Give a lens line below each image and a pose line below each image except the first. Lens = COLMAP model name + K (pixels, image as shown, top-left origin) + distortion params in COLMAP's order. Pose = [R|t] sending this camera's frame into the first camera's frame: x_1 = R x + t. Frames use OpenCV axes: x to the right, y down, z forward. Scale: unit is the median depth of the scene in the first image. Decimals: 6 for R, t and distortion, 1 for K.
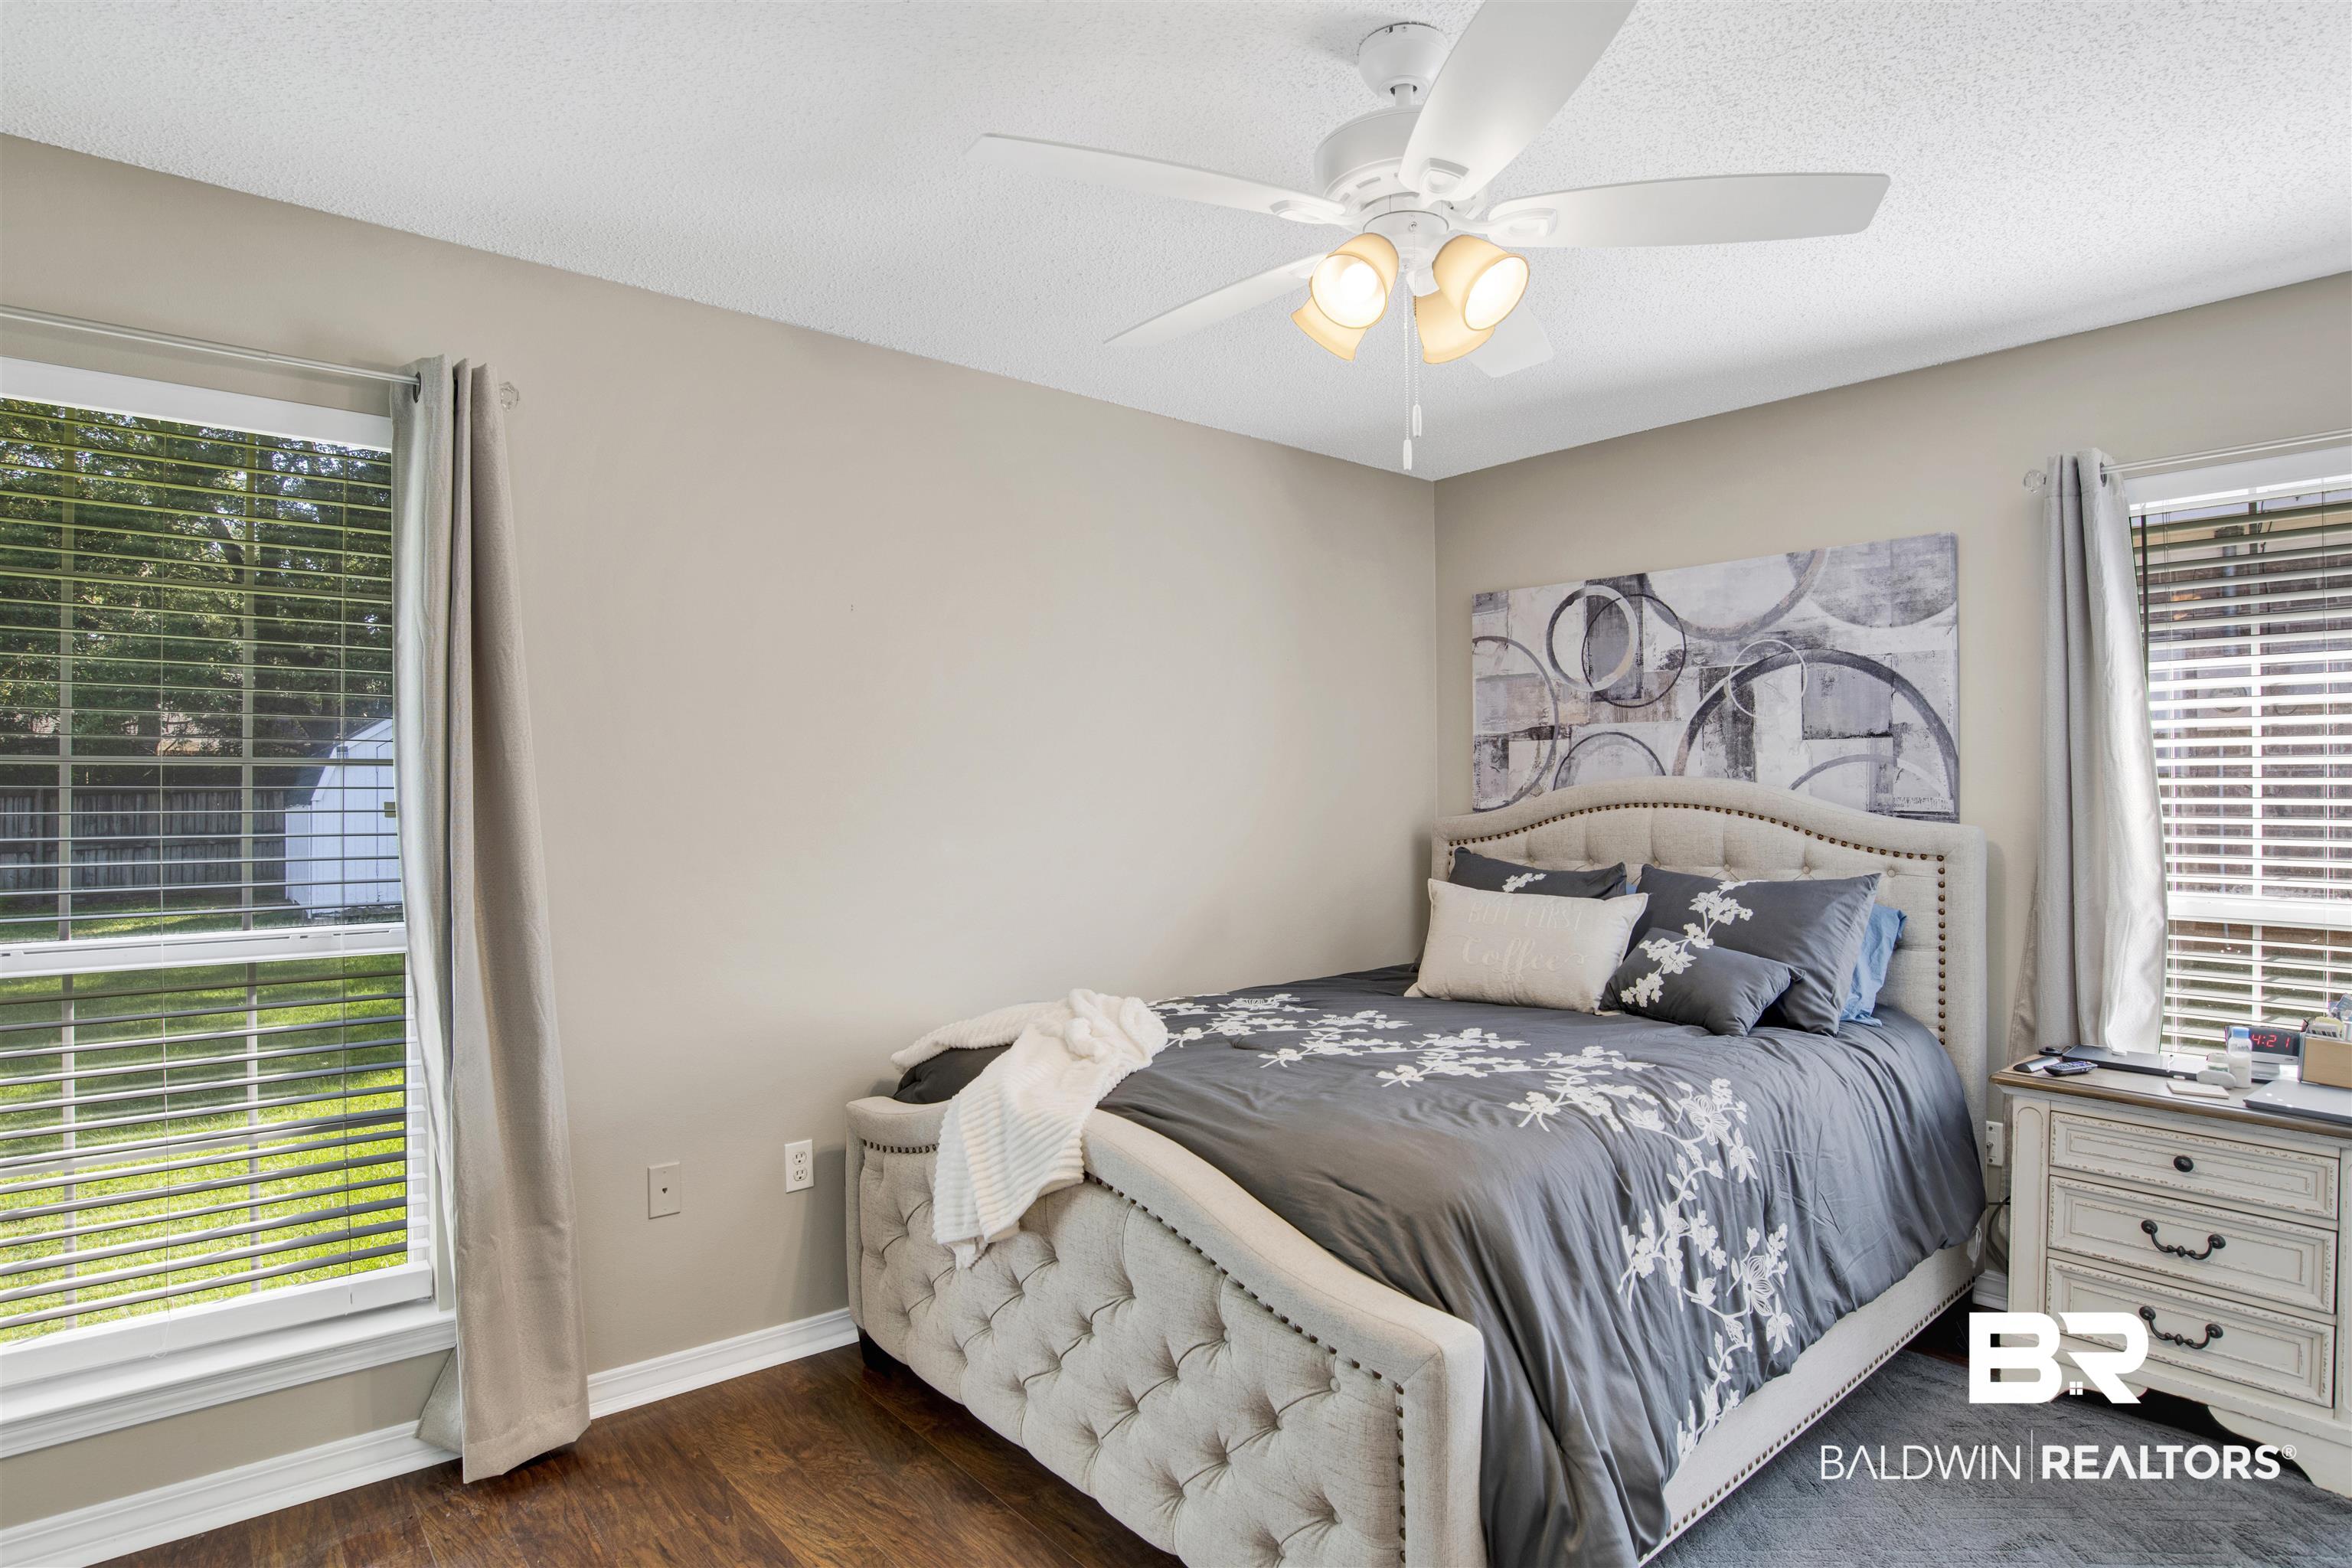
lens RADIAL K [[1283.5, 0, 1161.4], [0, 1283.5, 781.9], [0, 0, 1]] dist [-0.068883, 0.000617]
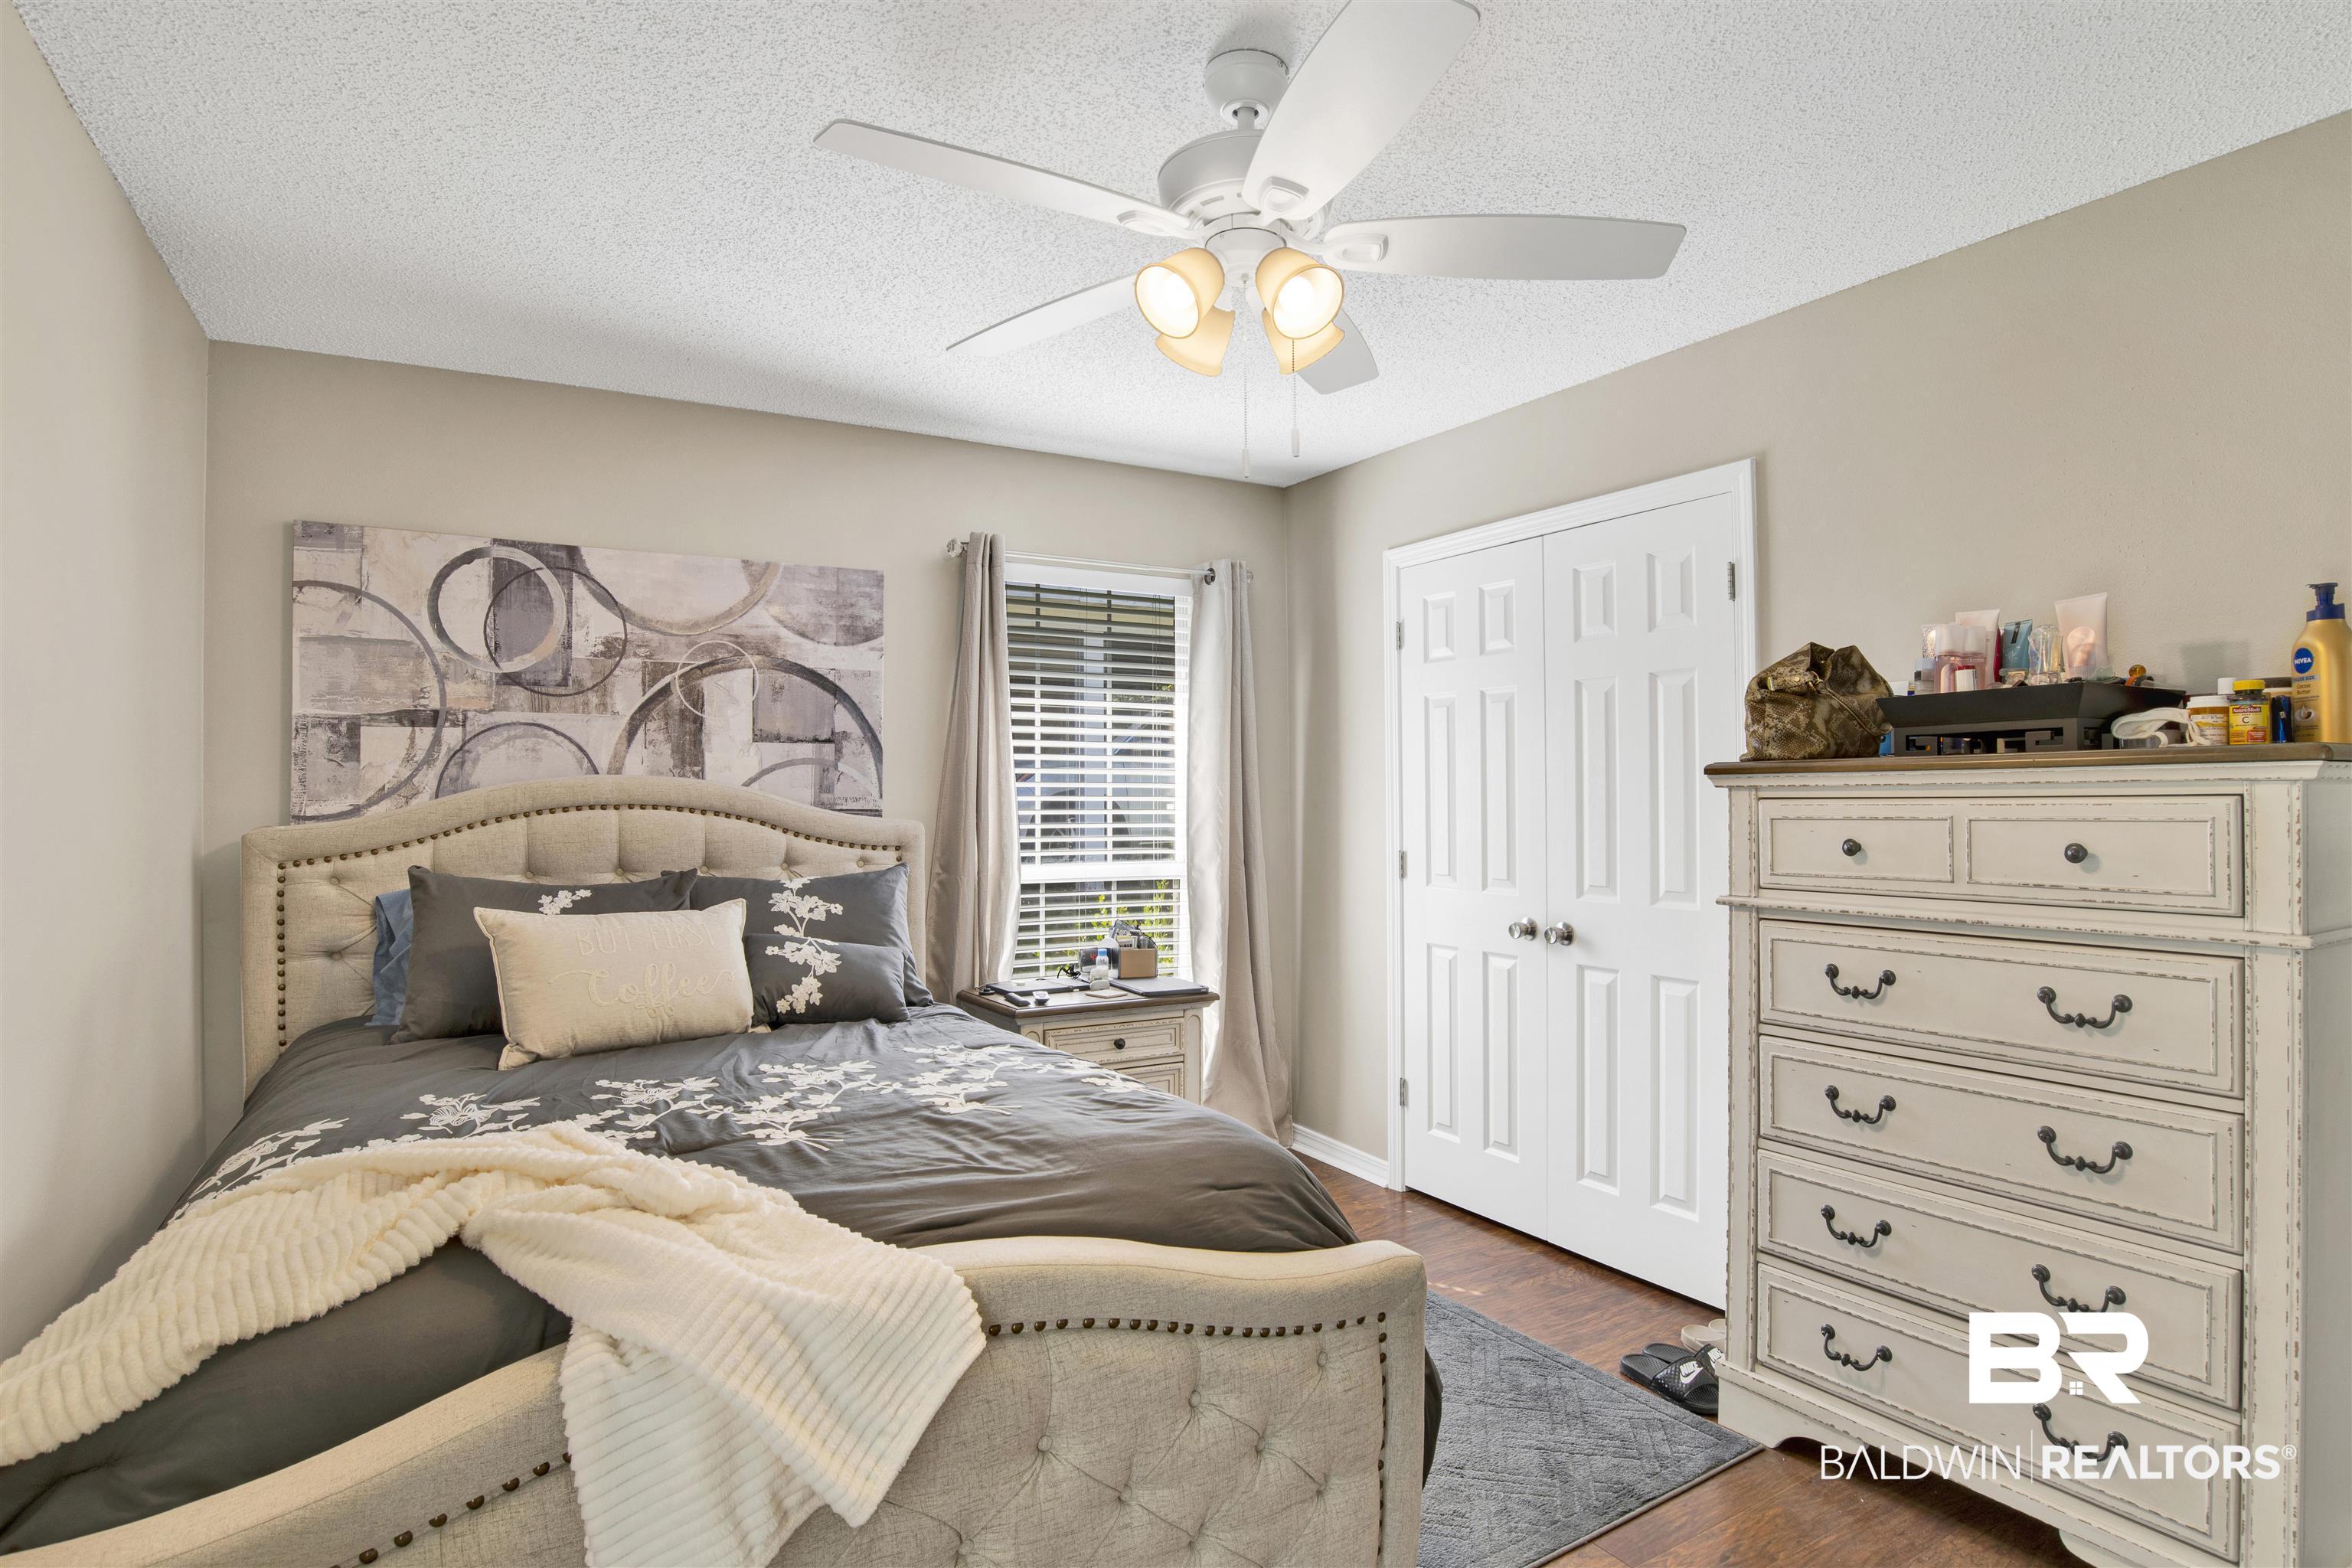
lens RADIAL K [[1283.5, 0, 1161.4], [0, 1283.5, 781.9], [0, 0, 1]] dist [-0.068883, 0.000617]
pose [[0.132034, 0.007844, 0.991214, -0.465739], [-0.005022, 0.999961, -0.007245, 0.005145], [-0.991232, -0.004021, 0.132068, 0.504379]]
